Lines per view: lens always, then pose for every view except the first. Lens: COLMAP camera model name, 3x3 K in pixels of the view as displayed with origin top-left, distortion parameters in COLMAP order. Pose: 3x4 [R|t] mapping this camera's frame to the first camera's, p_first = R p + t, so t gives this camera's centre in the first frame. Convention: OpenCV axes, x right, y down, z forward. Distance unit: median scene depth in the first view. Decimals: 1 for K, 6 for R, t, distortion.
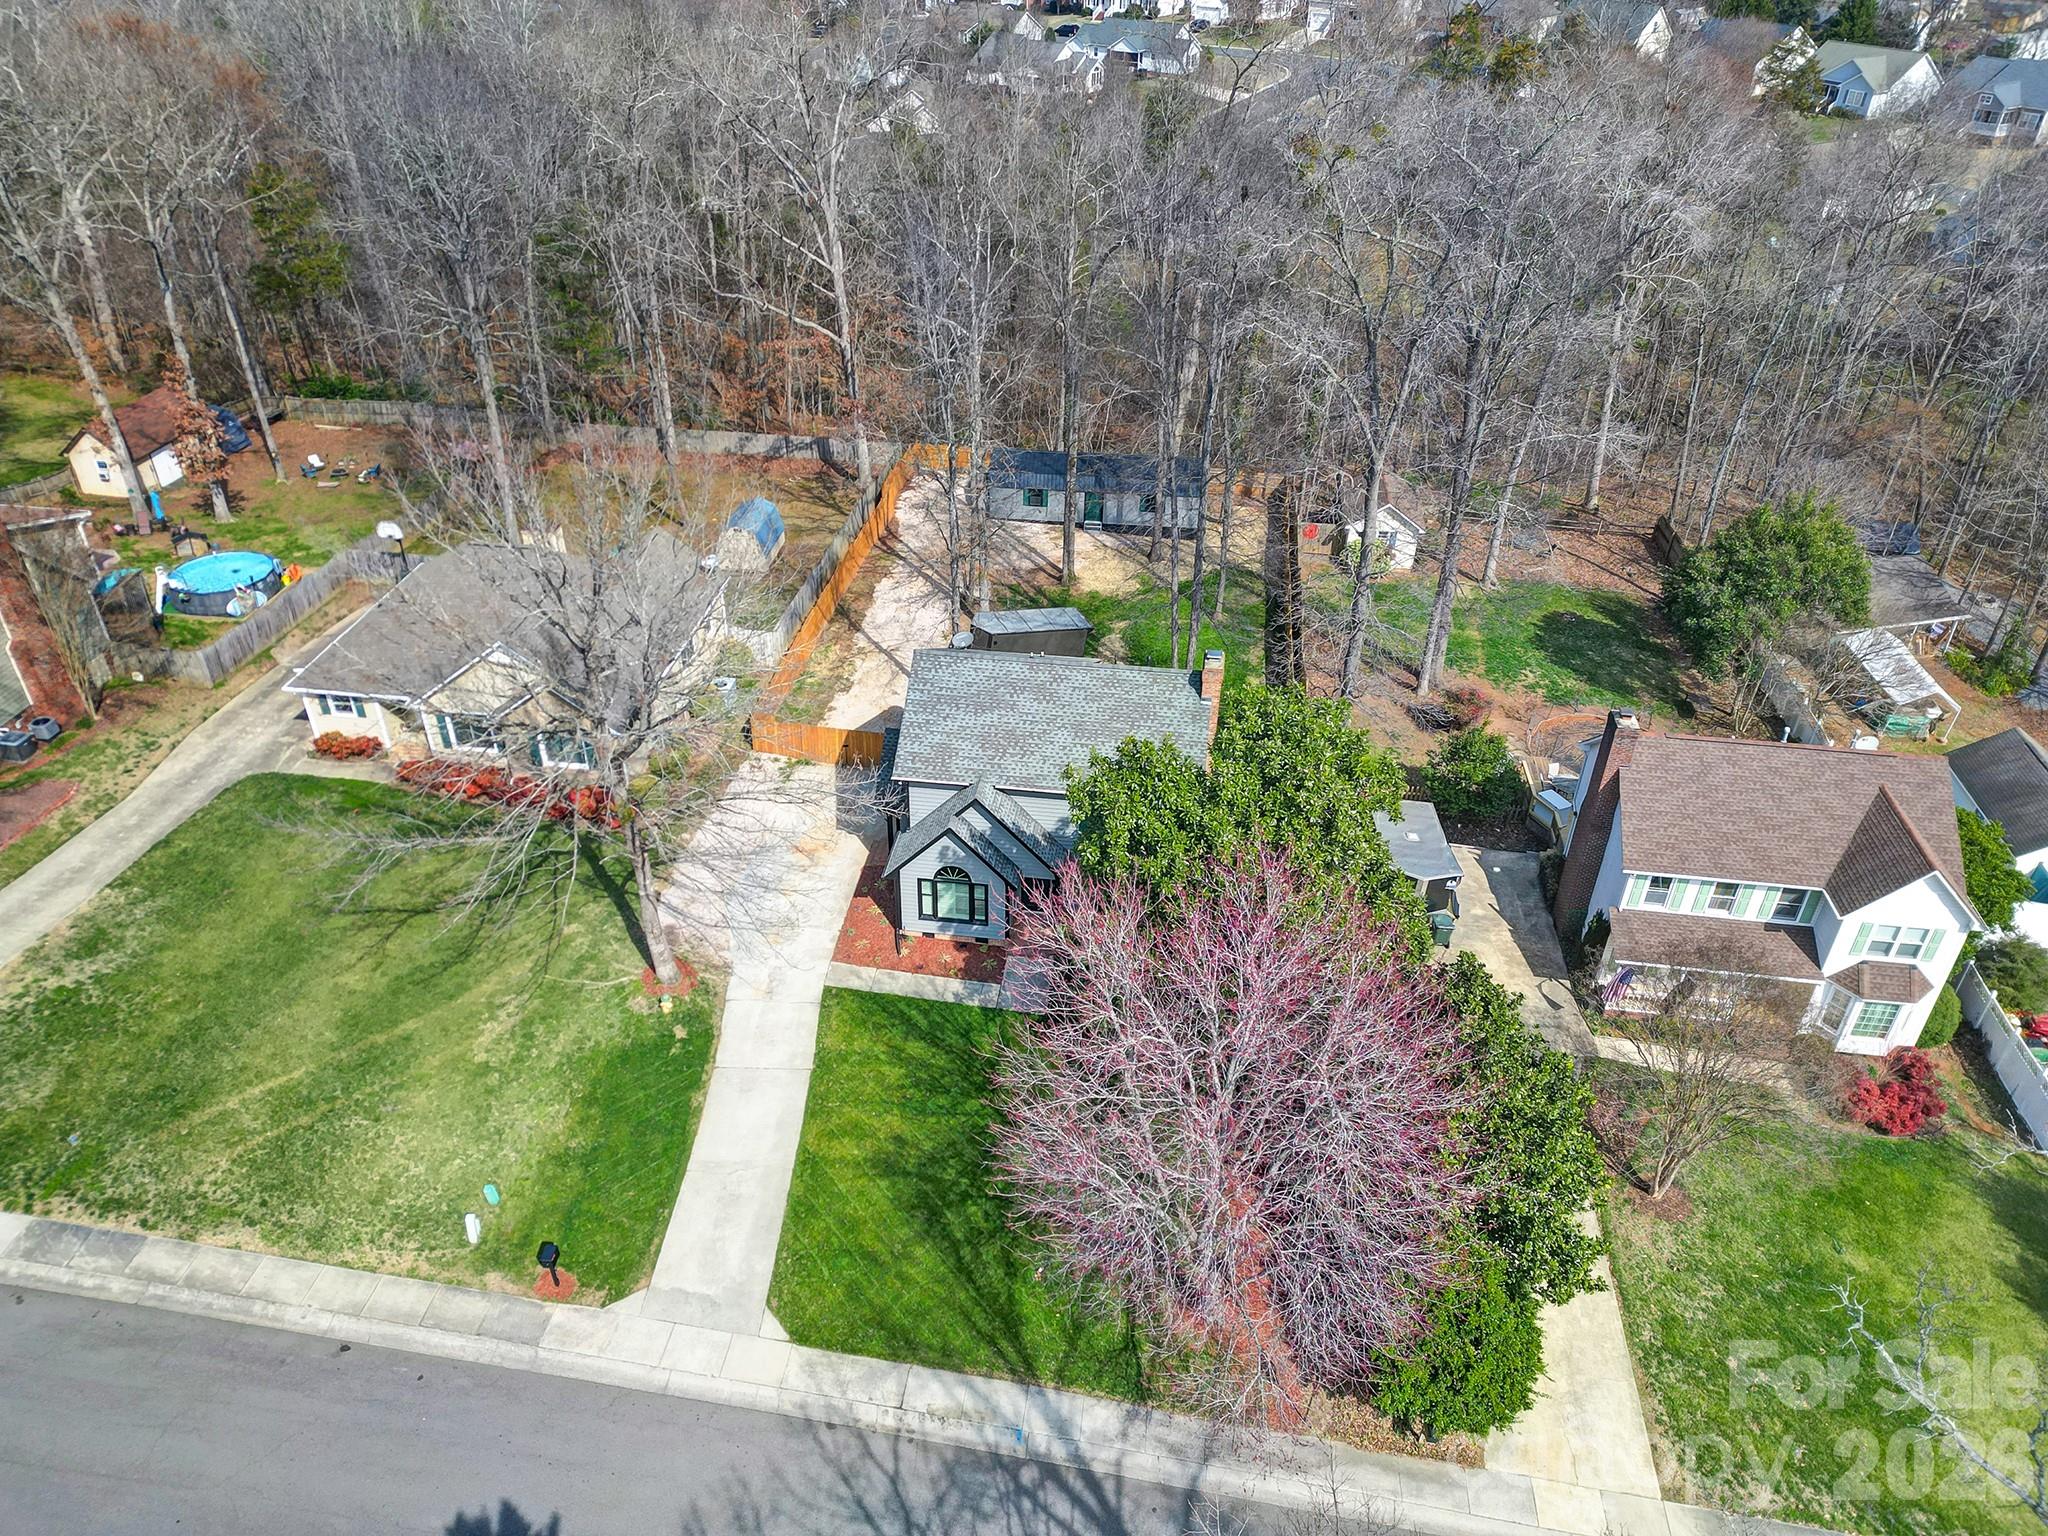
lens RADIAL K [[1432.3, 0, 1024.0], [0, 1432.3, 768.0], [0, 0, 1]] dist [0.078698, -0.076936]
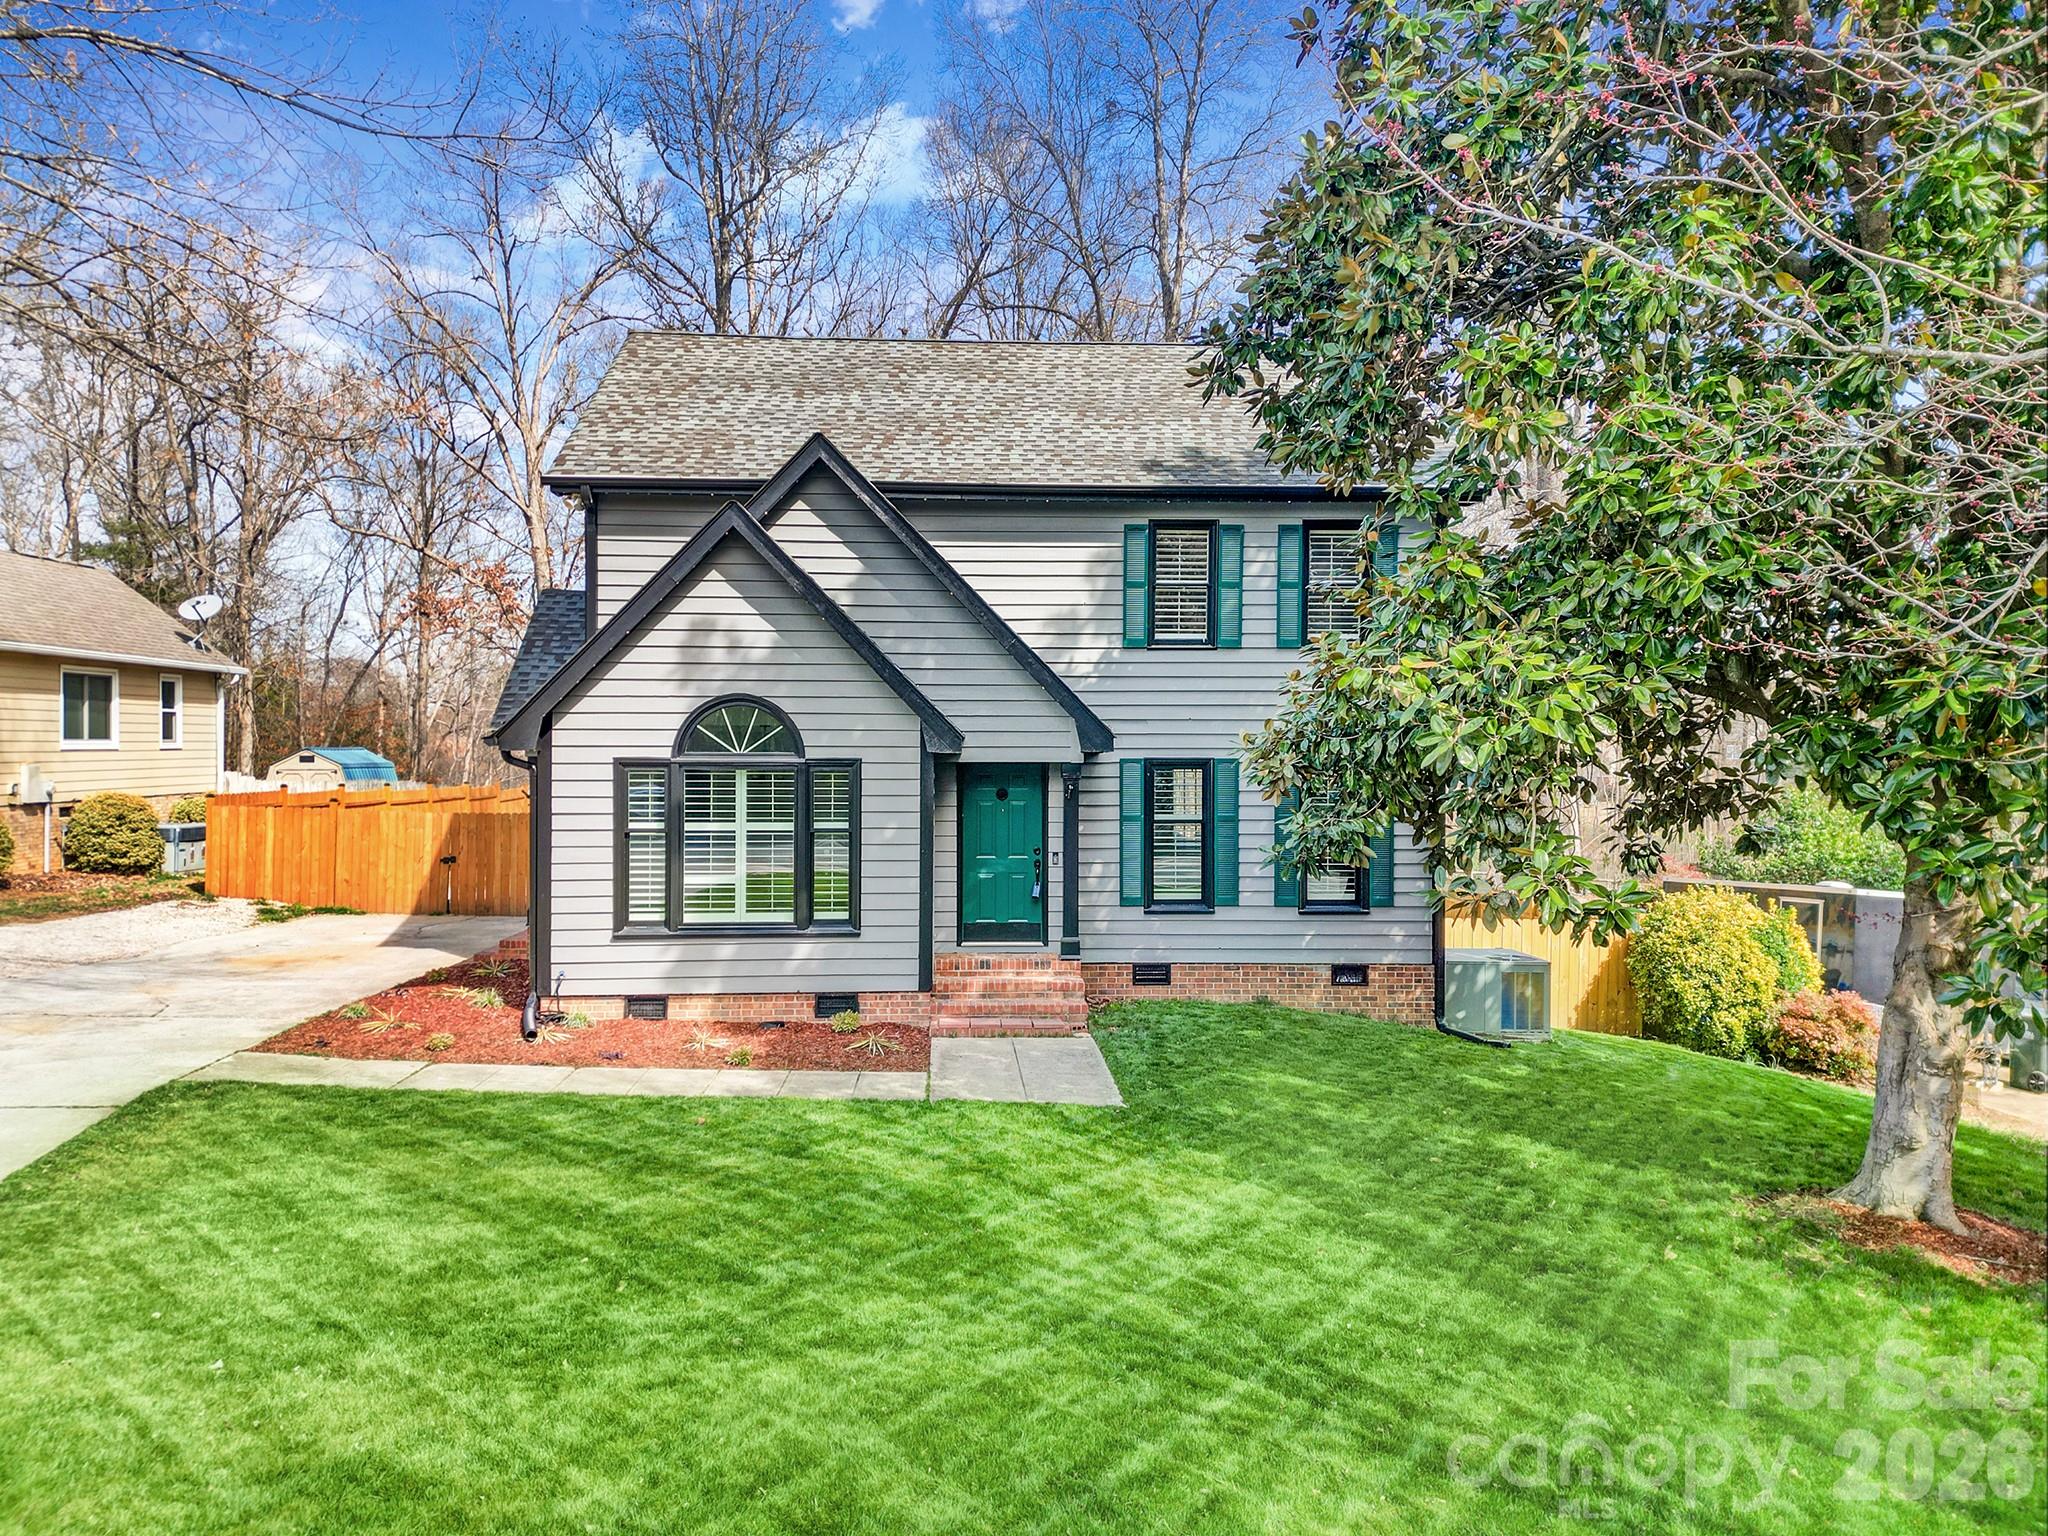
lens RADIAL K [[1432.3, 0, 1024.0], [0, 1432.3, 768.0], [0, 0, 1]] dist [0.078698, -0.076936]
pose [[0.981966, -0.010930, 0.188742, -0.050761], [0.111980, 0.837989, -0.534074, 0.260816], [-0.152326, 0.545578, 0.824101, 0.791822]]
